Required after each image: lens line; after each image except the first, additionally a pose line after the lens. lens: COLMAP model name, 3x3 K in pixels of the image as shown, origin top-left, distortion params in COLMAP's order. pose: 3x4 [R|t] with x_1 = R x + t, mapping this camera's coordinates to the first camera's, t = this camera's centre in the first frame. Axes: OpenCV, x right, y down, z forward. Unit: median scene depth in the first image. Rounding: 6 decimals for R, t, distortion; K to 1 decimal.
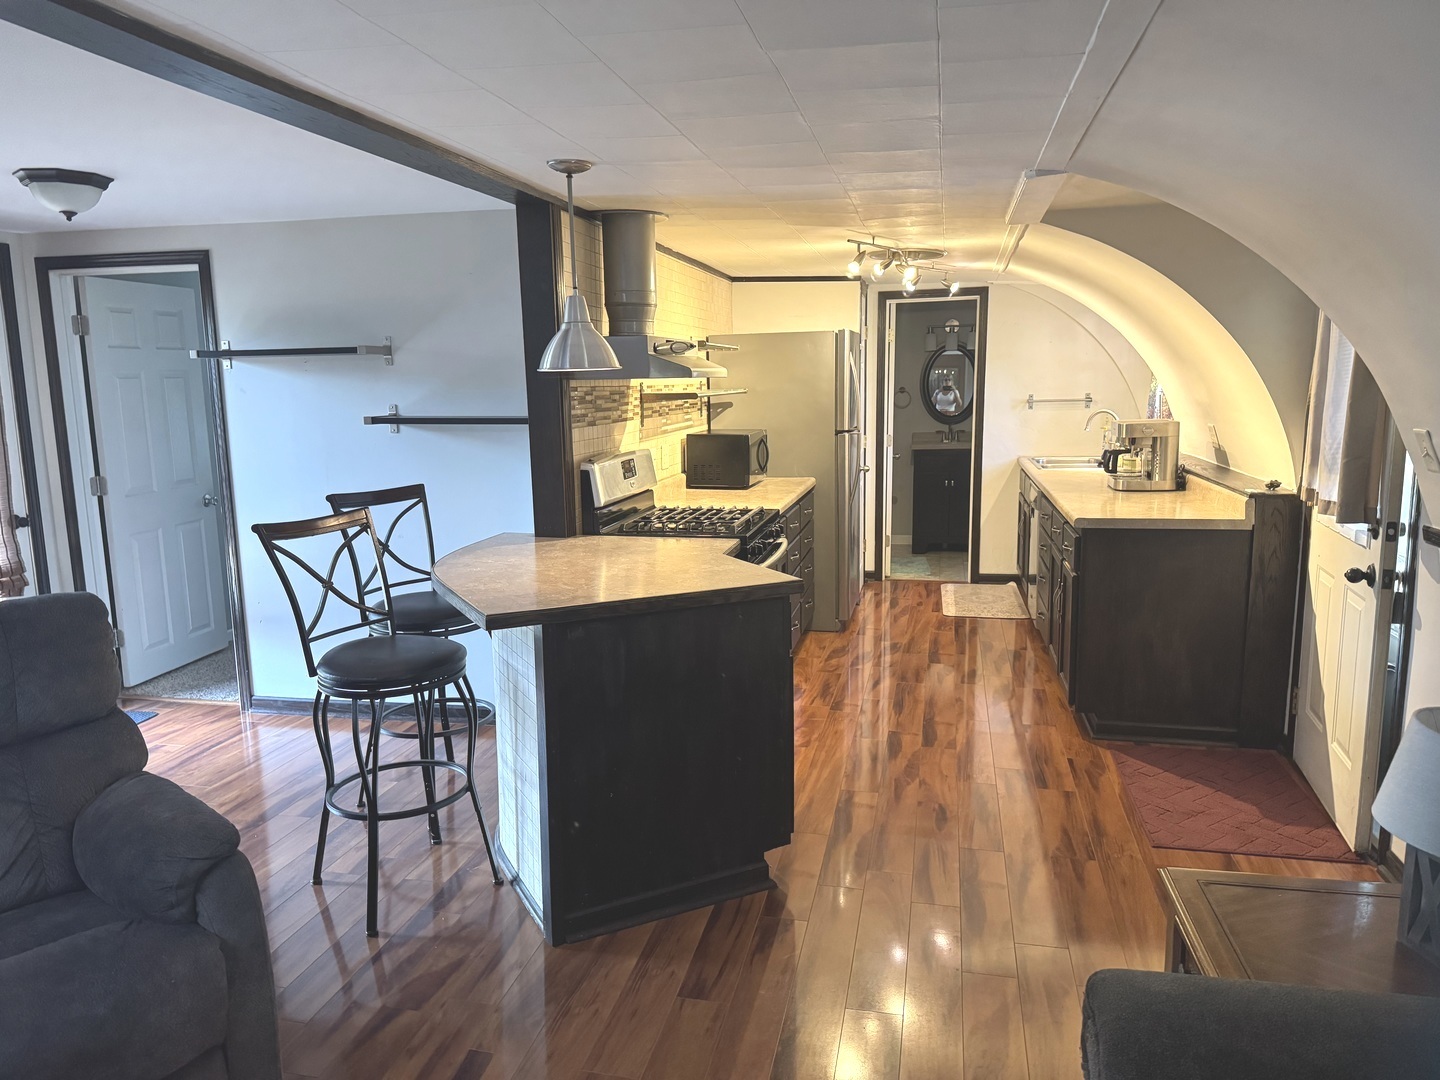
lens RADIAL K [[1014.2, 0, 710.5], [0, 1014.2, 540.1], [0, 0, 1]] dist [0.029687, -0.004824]
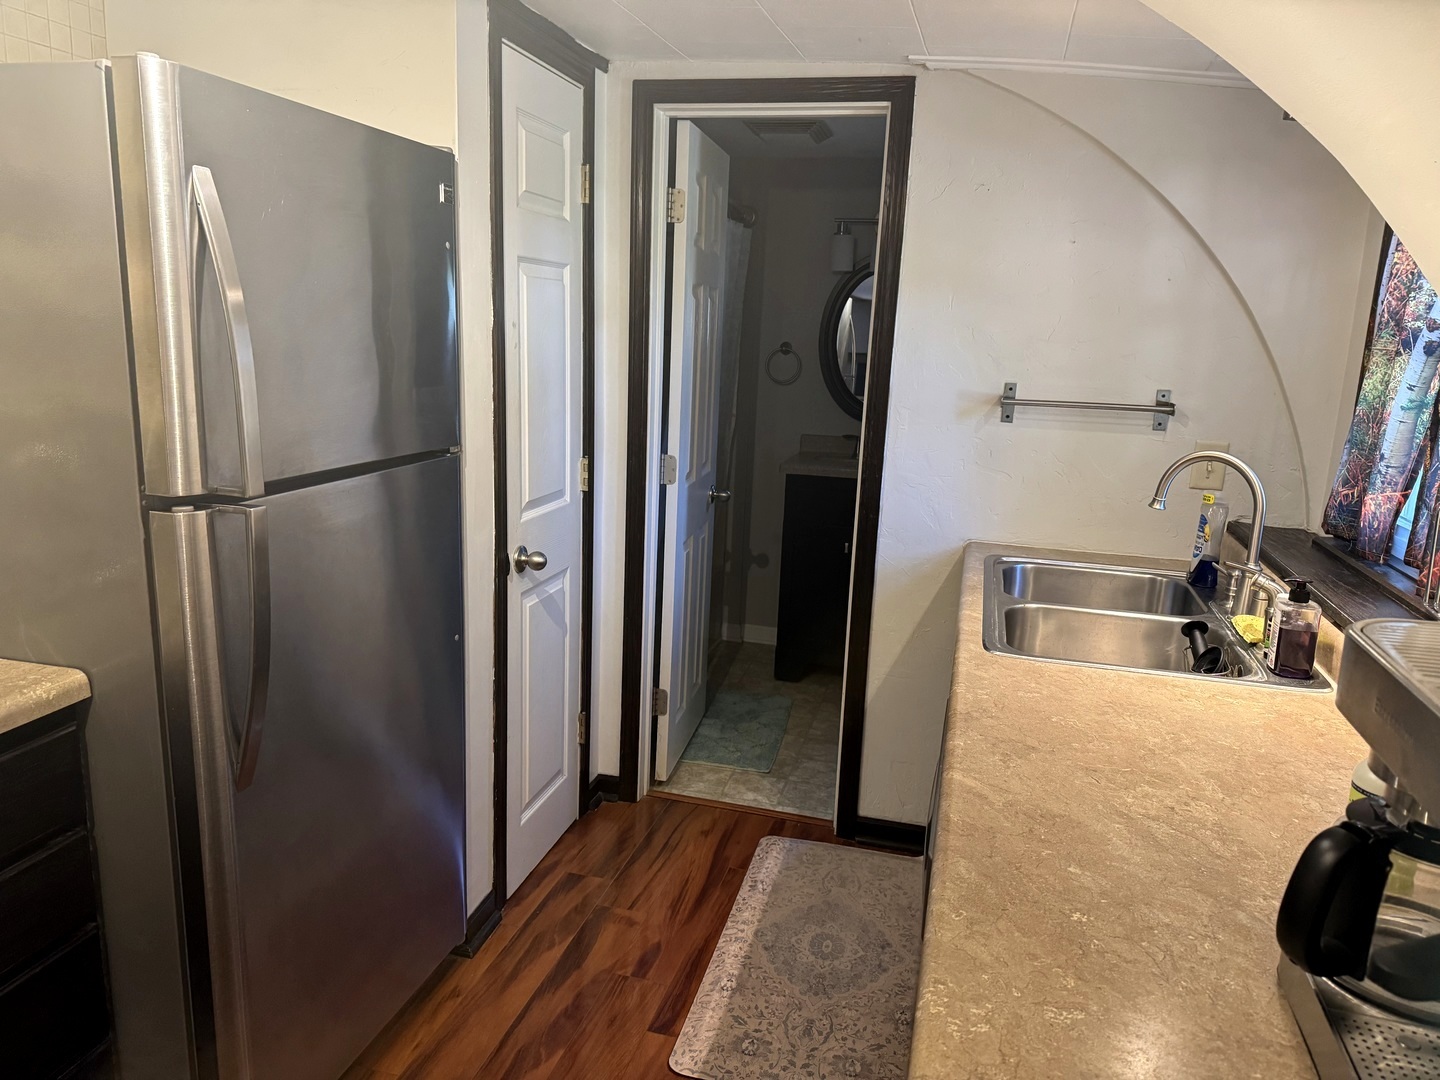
lens RADIAL K [[1014.2, 0, 732.2], [0, 1014.2, 543.7], [0, 0, 1]] dist [0.029687, -0.004824]
pose [[0.997305, 0.064246, -0.035419, 0.230073], [-0.062165, 0.996436, 0.057016, -0.098978], [0.038956, -0.054661, 0.997745, 0.619865]]
